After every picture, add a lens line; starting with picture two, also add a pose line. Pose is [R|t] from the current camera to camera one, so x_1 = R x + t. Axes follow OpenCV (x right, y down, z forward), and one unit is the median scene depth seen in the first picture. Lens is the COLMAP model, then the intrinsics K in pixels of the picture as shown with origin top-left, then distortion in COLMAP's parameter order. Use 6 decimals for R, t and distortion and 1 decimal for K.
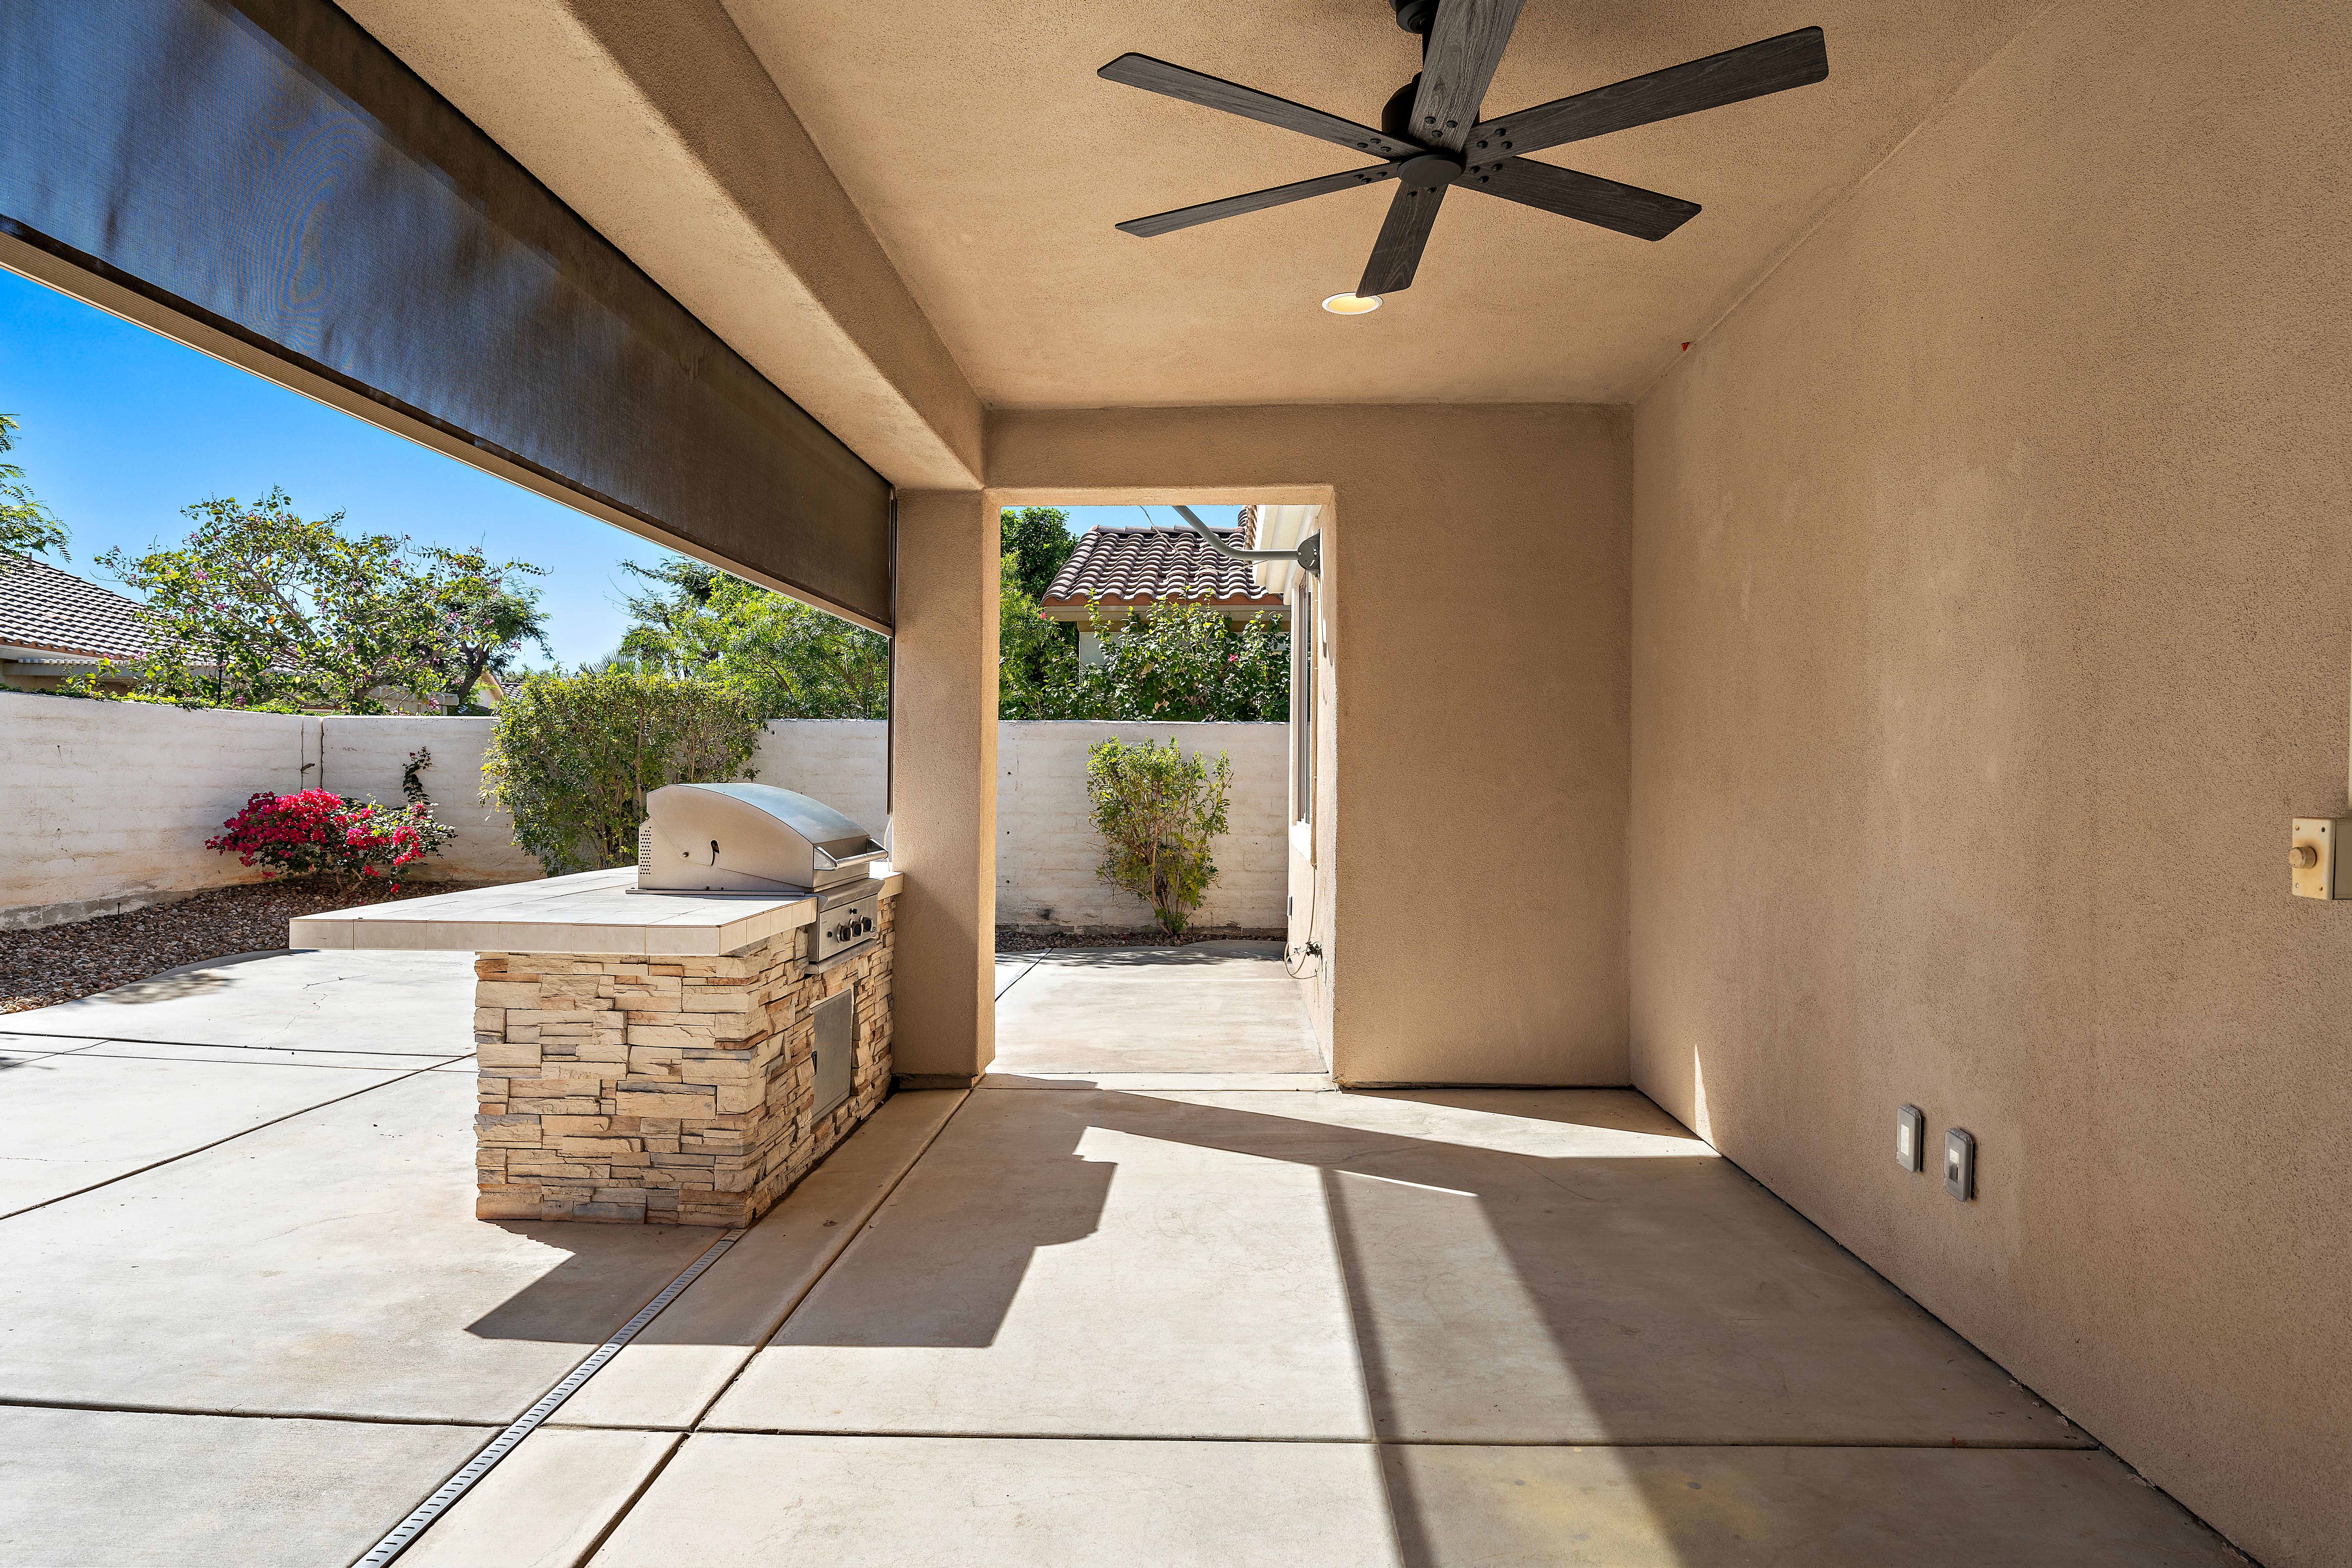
lens RADIAL K [[1395.1, 0, 1190.4], [0, 1395.1, 777.8], [0, 0, 1]] dist [-0.001518, 0.000696]
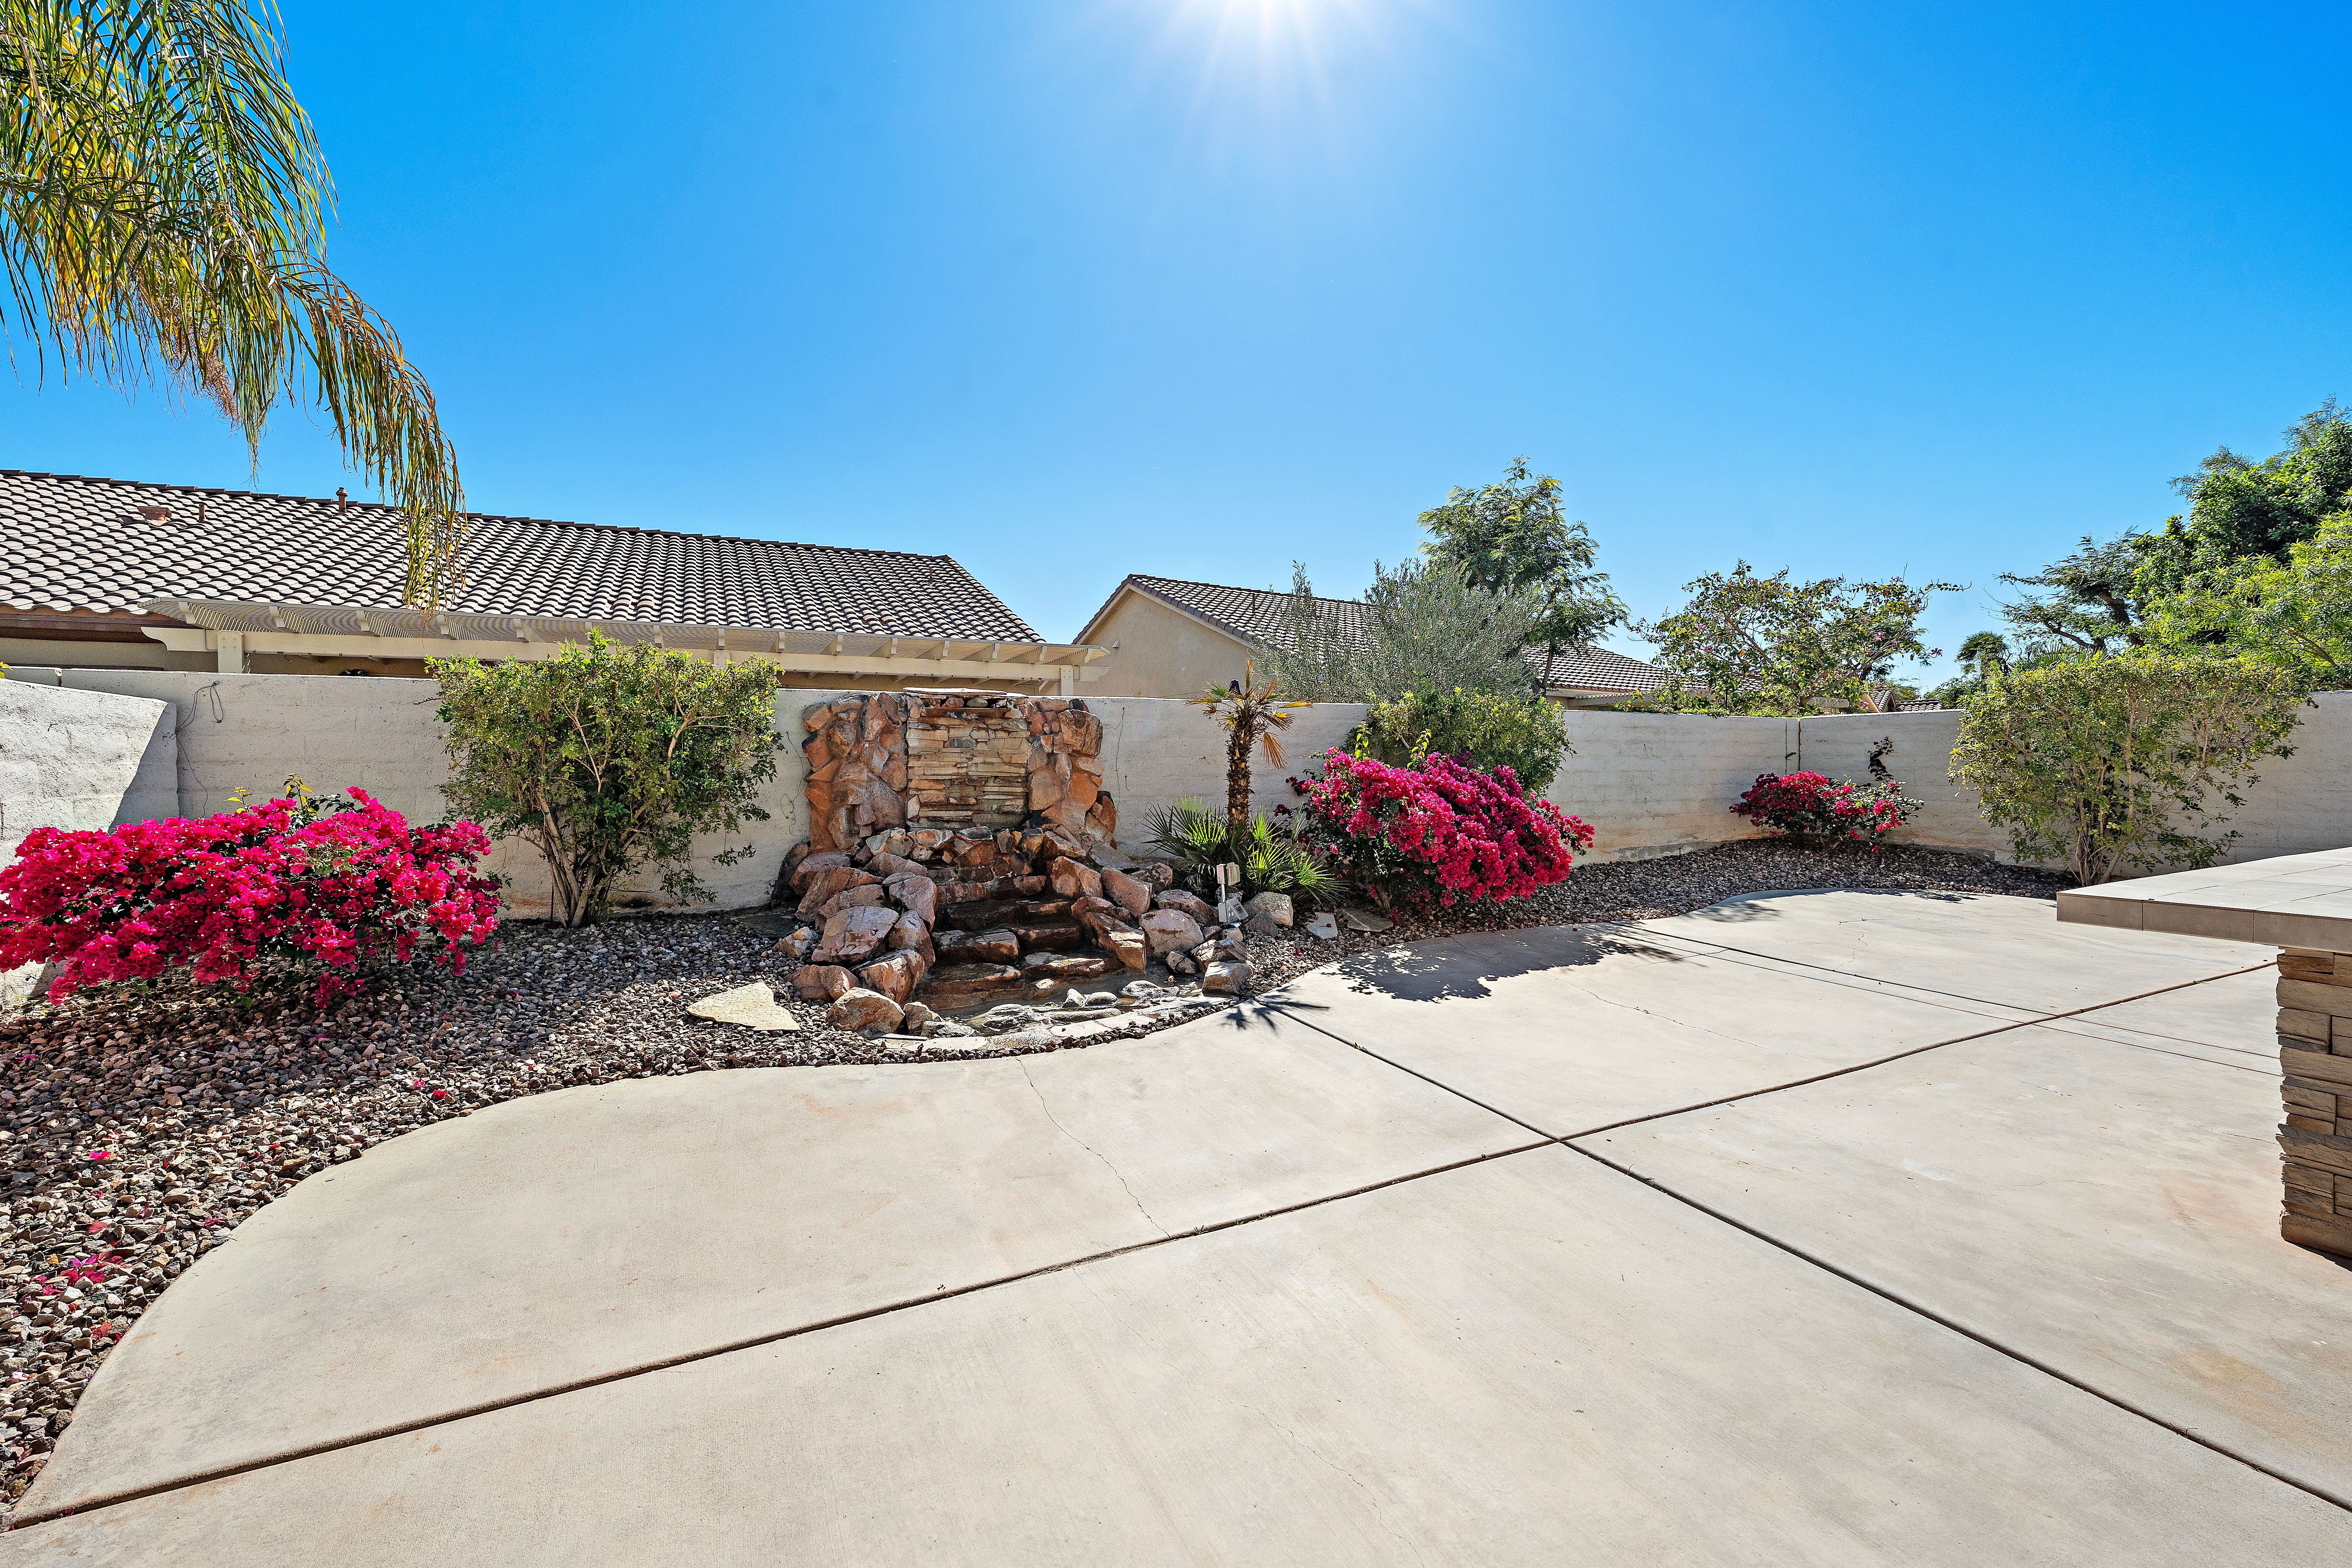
lens RADIAL K [[948.1, 0, 1174.9], [0, 948.1, 779.2], [0, 0, 1]] dist [-0.000595, -0.000429]
pose [[0.482964, -0.001496, -0.875639, -0.222632], [0.015219, 0.999862, 0.006685, 0.000784], [0.875508, -0.016555, 0.482920, 0.051232]]
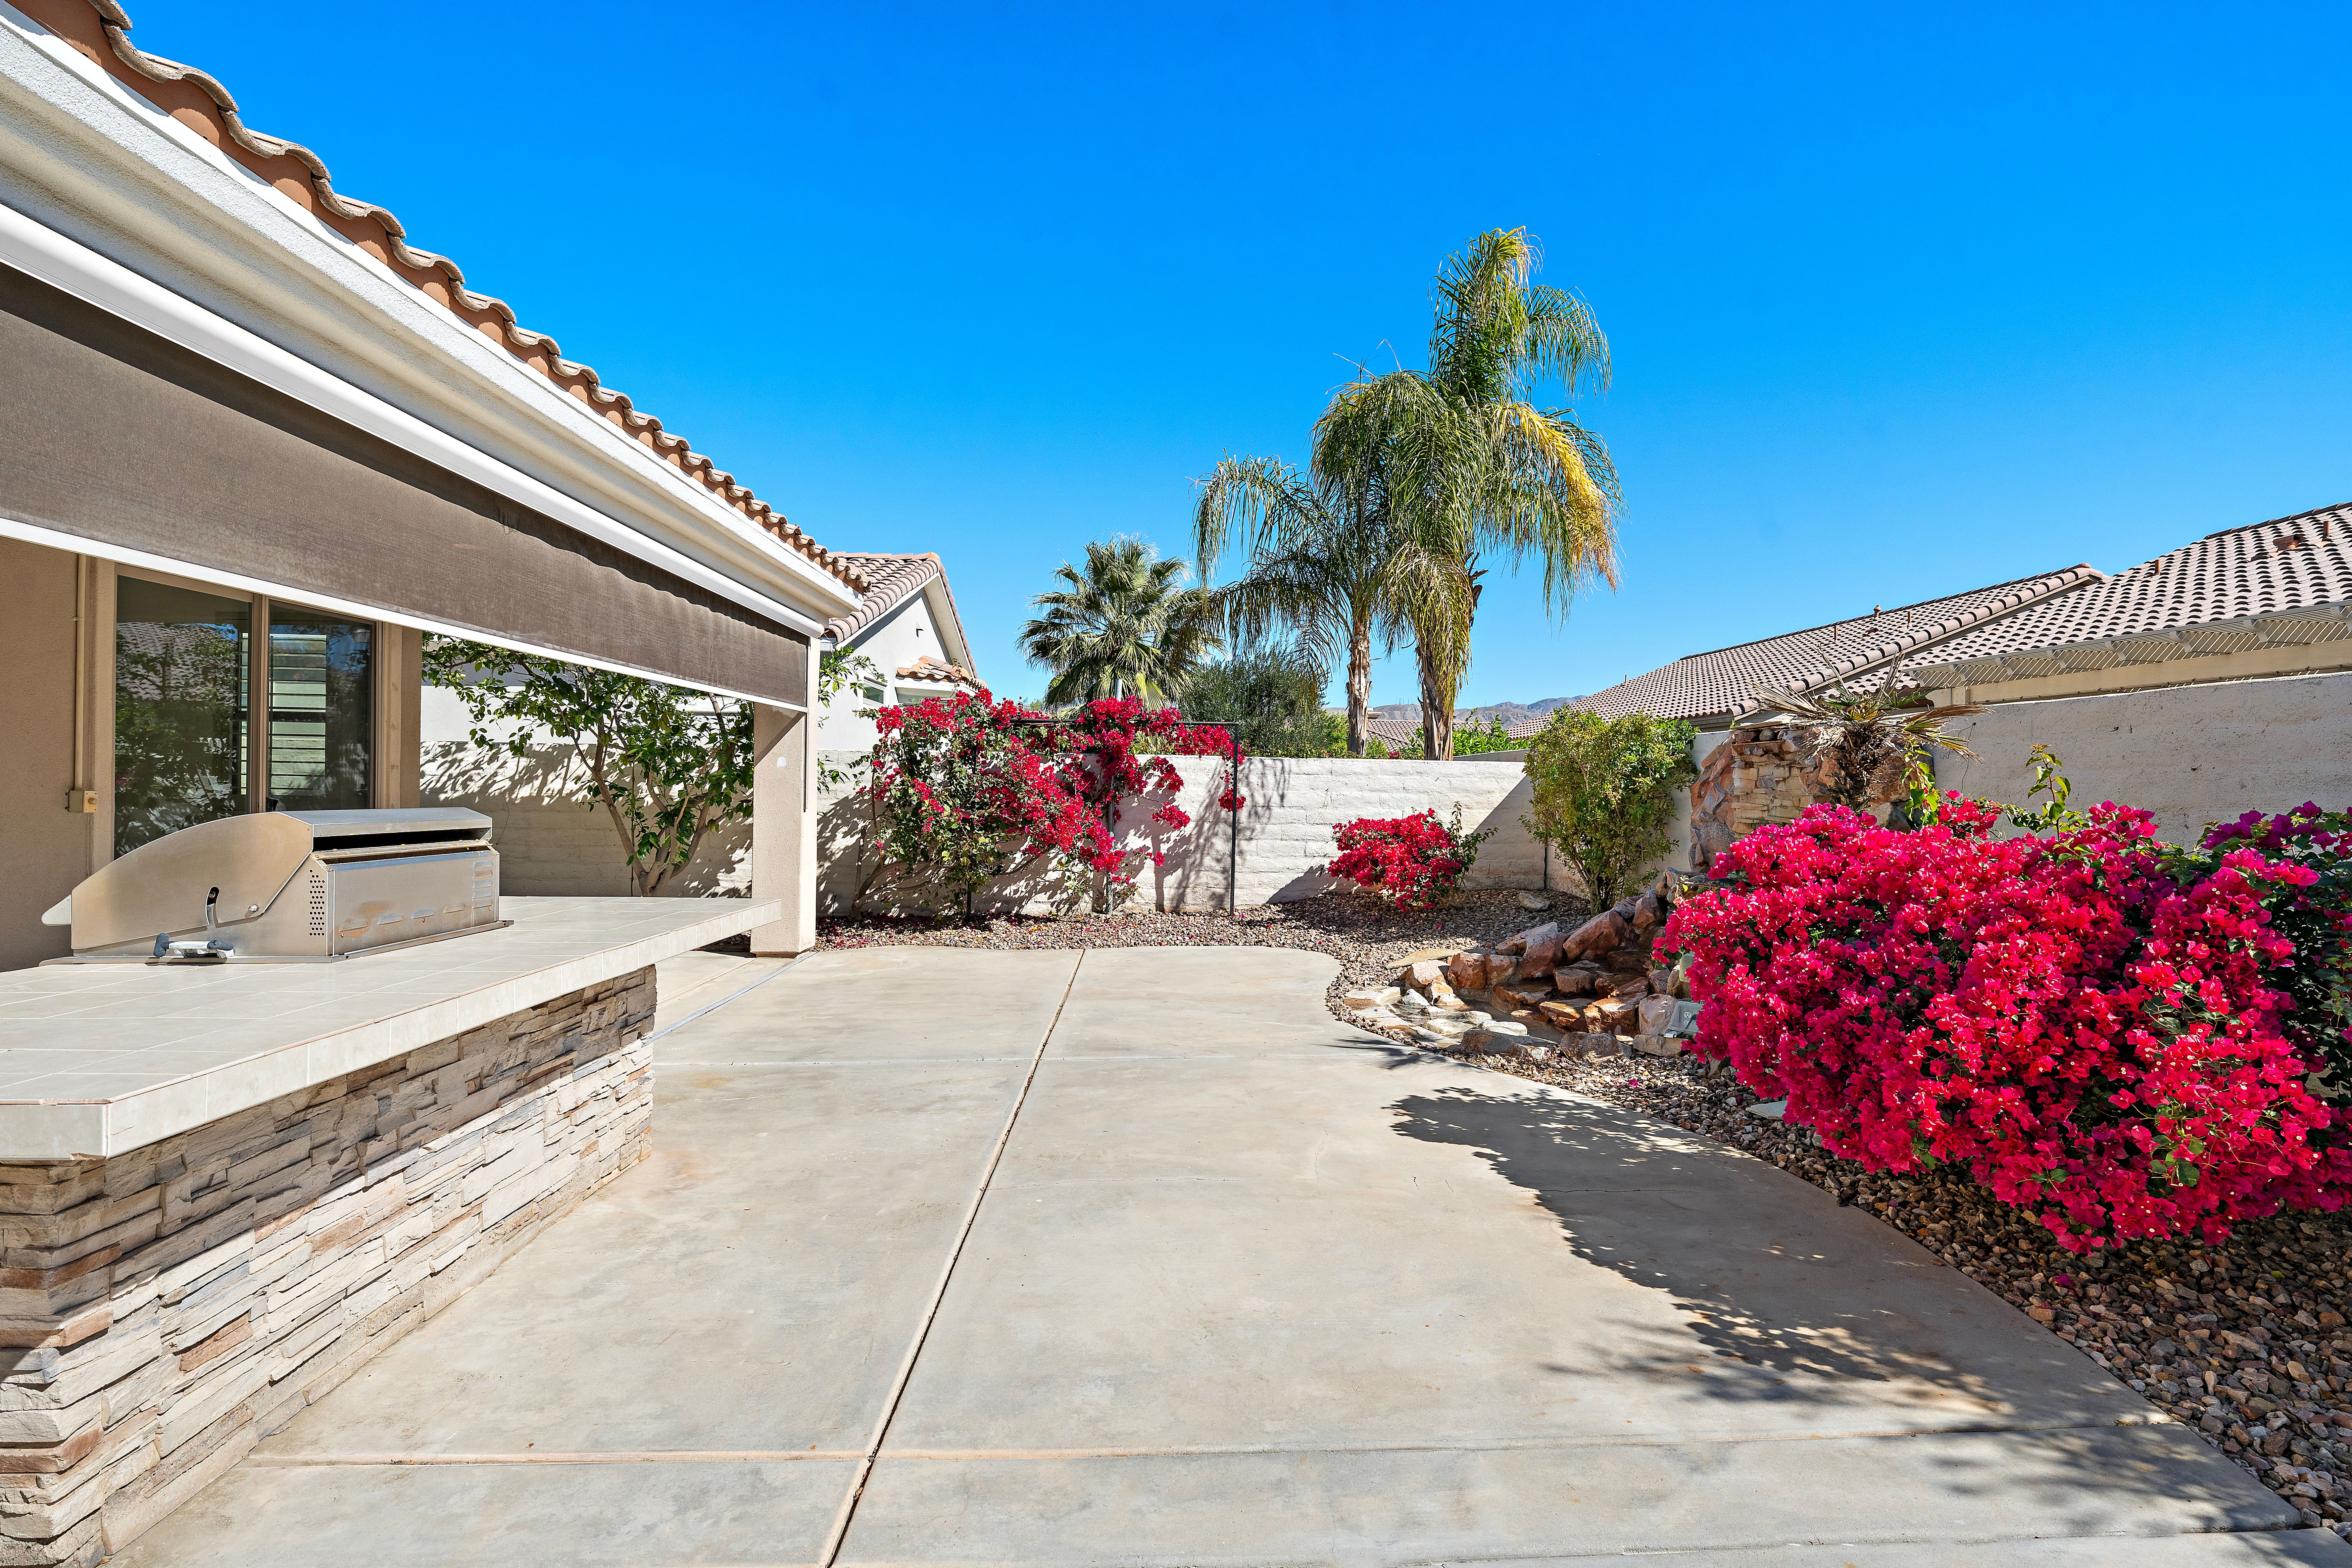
lens RADIAL K [[1080.0, 0, 1182.1], [0, 1080.0, 788.5], [0, 0, 1]] dist [0.002311, -0.000564]
pose [[-0.997862, -0.024819, -0.060461, -0.644787], [-0.024771, 0.999692, -0.001554, -0.015857], [0.060481, -0.000053, -0.998169, 1.402723]]
